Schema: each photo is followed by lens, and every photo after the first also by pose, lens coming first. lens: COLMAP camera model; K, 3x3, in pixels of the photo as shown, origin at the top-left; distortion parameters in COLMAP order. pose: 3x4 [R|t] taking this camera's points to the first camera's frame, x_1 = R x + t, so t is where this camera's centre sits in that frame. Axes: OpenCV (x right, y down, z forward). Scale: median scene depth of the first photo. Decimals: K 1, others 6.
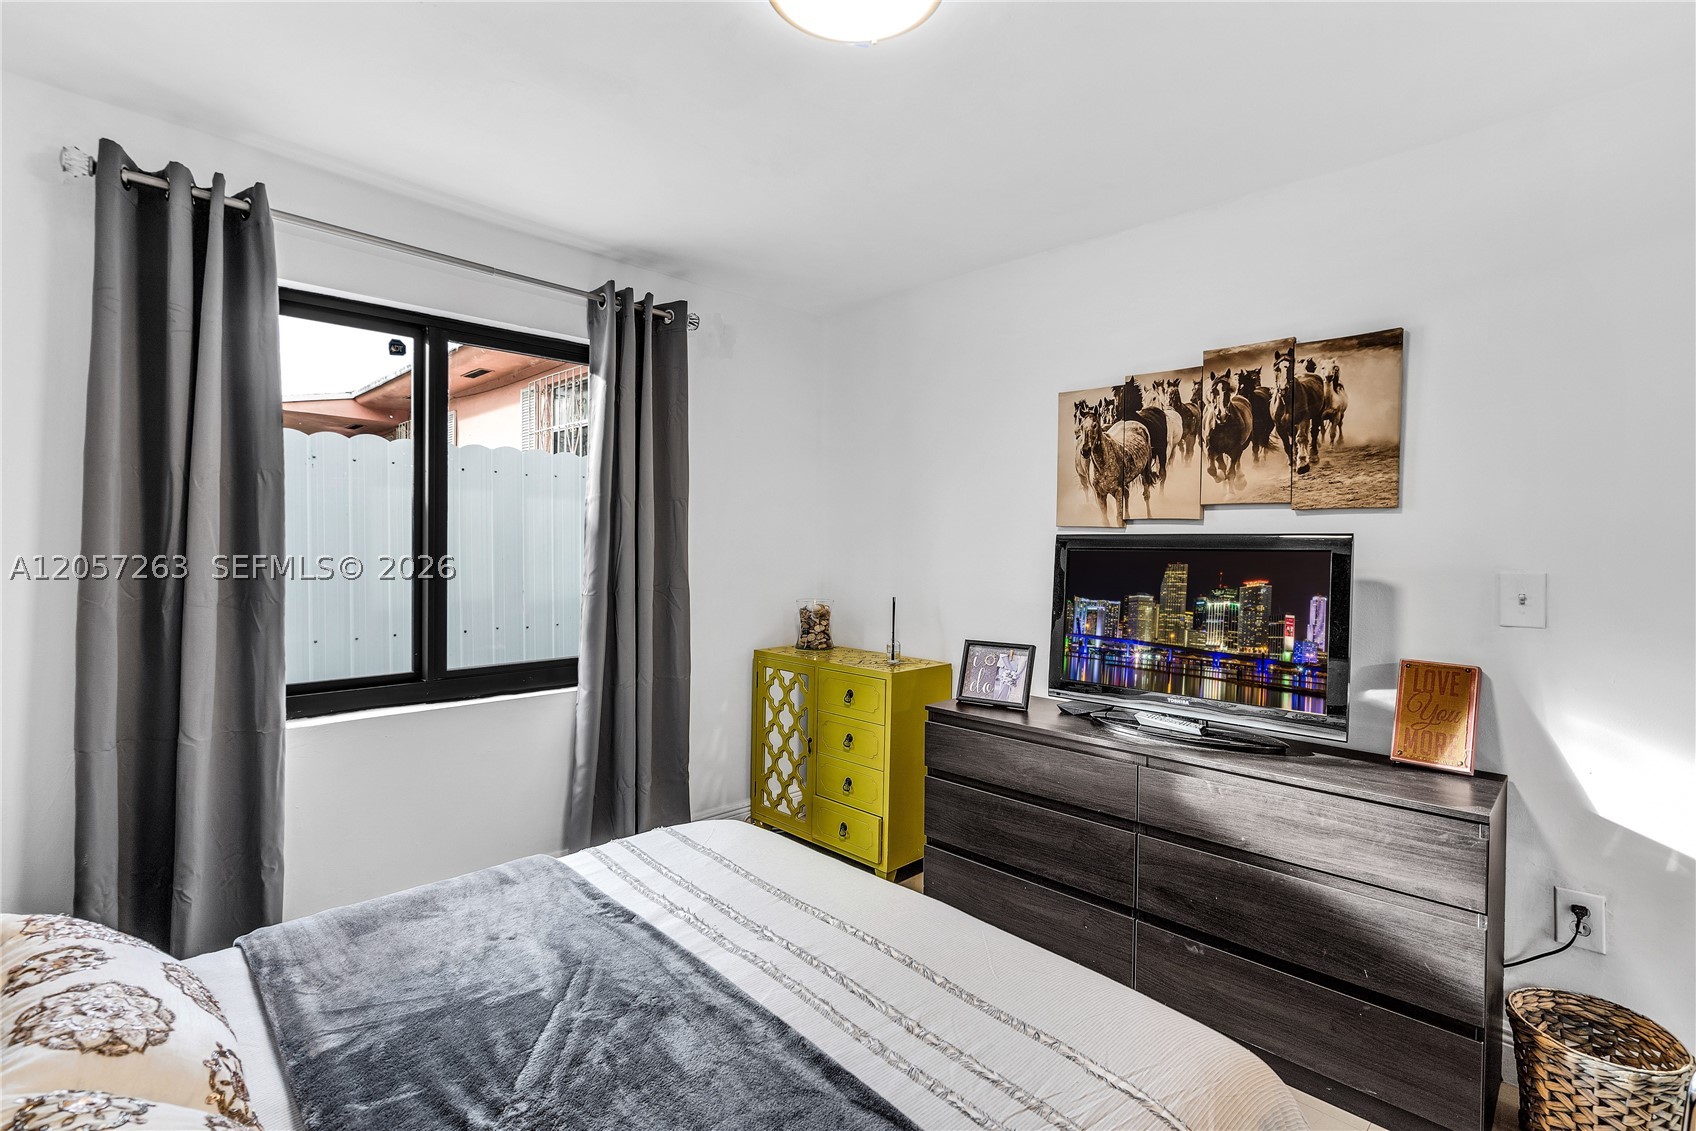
lens RADIAL K [[765.5, 0, 848.5], [0, 765.5, 550.6], [0, 0, 1]] dist [-0.009379, 0.000180]
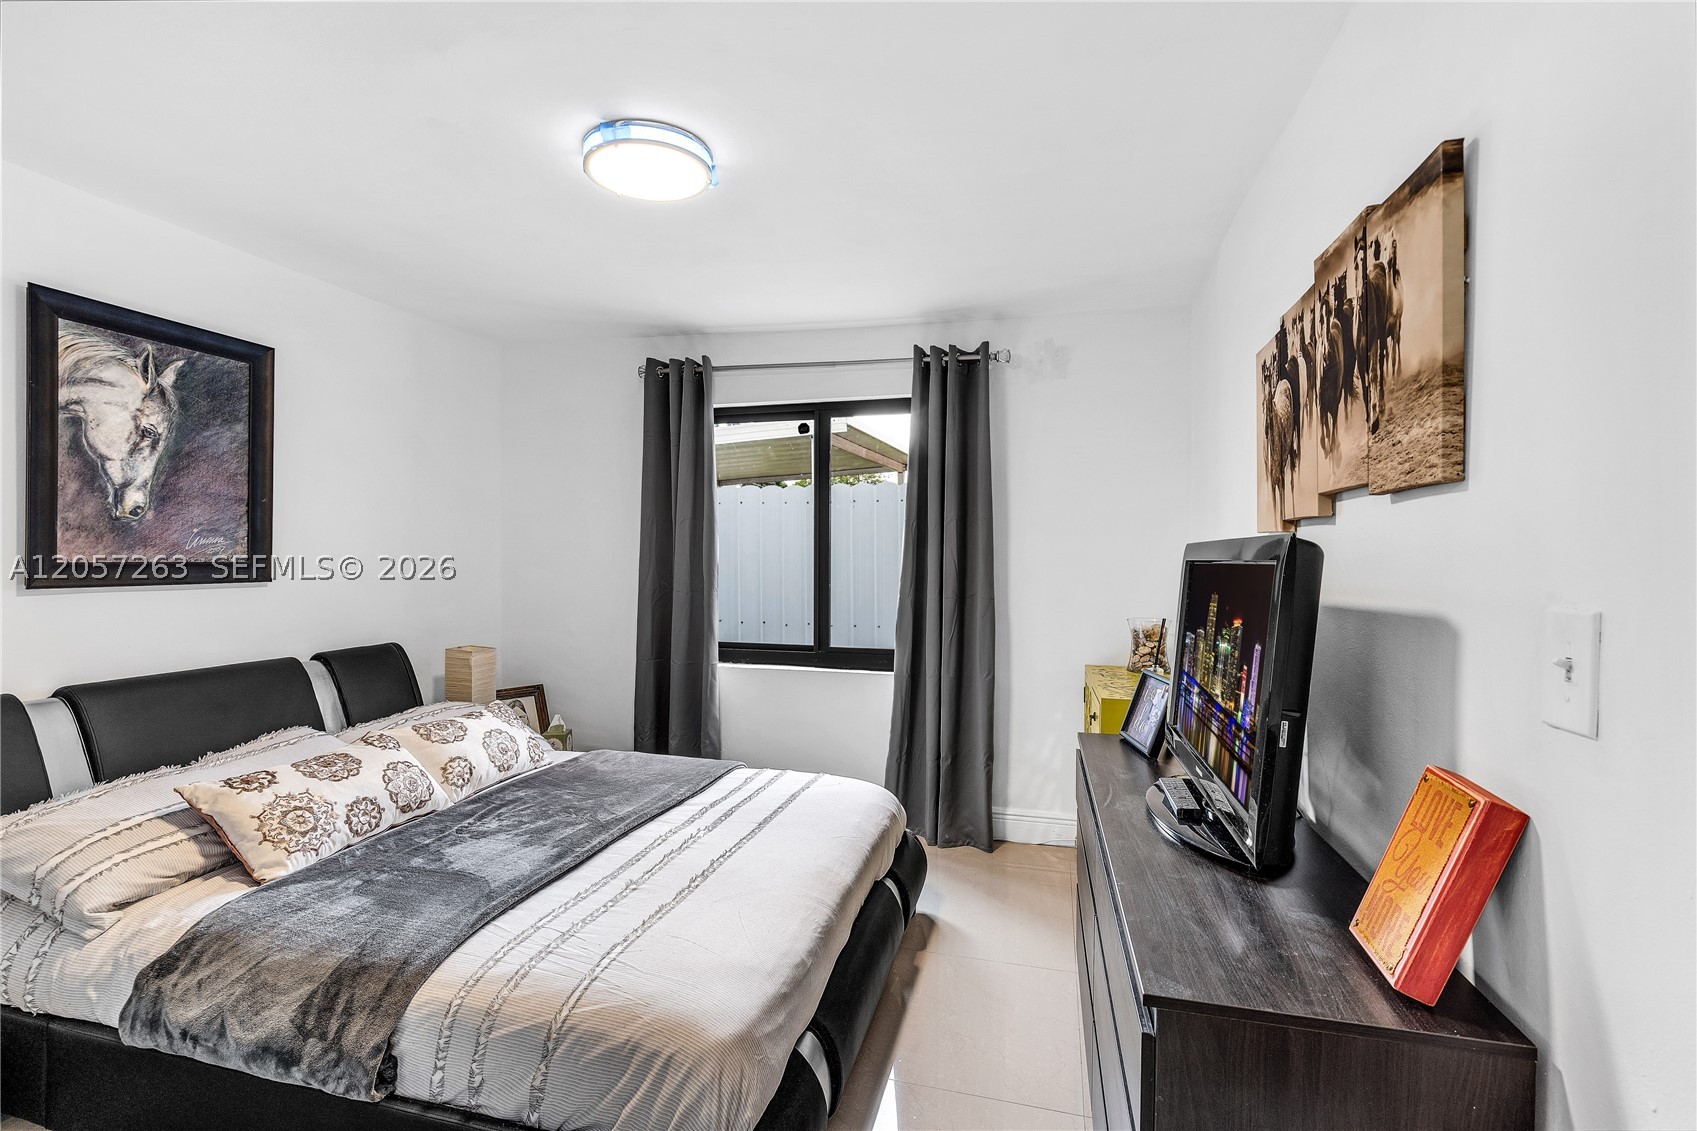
lens RADIAL K [[765.9, 0, 846.0], [0, 765.9, 565.5], [0, 0, 1]] dist [-0.009379, 0.000180]
pose [[0.521046, 0.002891, -0.853524, 0.826003], [-0.007734, 0.999969, -0.001334, 0.005625], [0.853493, 0.007296, 0.521053, 0.318300]]
